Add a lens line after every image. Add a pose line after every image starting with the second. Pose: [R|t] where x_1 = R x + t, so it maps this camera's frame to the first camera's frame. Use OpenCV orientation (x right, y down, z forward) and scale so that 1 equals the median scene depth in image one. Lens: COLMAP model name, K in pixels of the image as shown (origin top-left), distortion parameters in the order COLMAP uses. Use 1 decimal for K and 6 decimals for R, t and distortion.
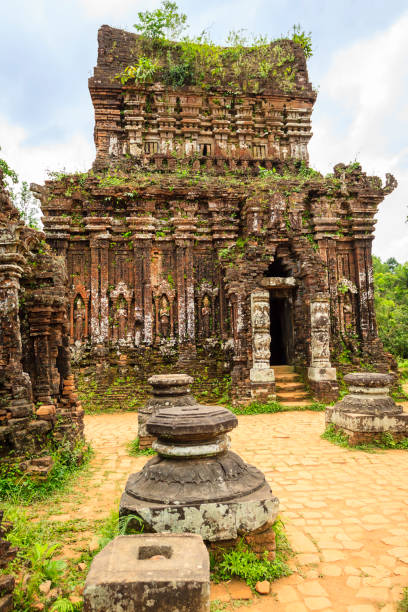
lens RADIAL K [[482.8, 0, 204.0], [0, 482.8, 306.0], [0, 0, 1]] dist [0.005382, 0.003574]
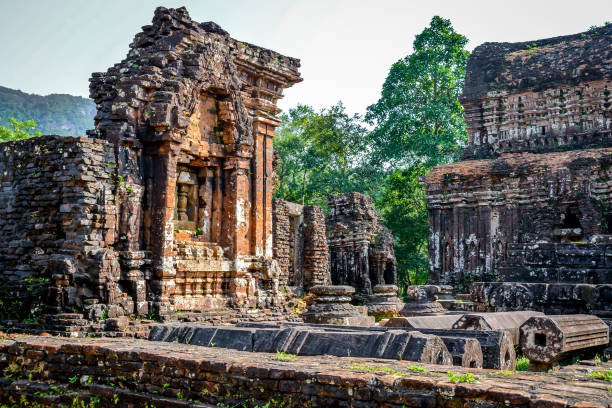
lens RADIAL K [[744.8, 0, 306.0], [0, 744.8, 204.0], [0, 0, 1]] dist [0.108007, -0.039342]
pose [[0.739165, -0.051825, -0.671528, 1.031386], [0.028762, 0.998555, -0.045405, -0.050833], [0.672910, 0.014248, 0.739587, -1.114203]]
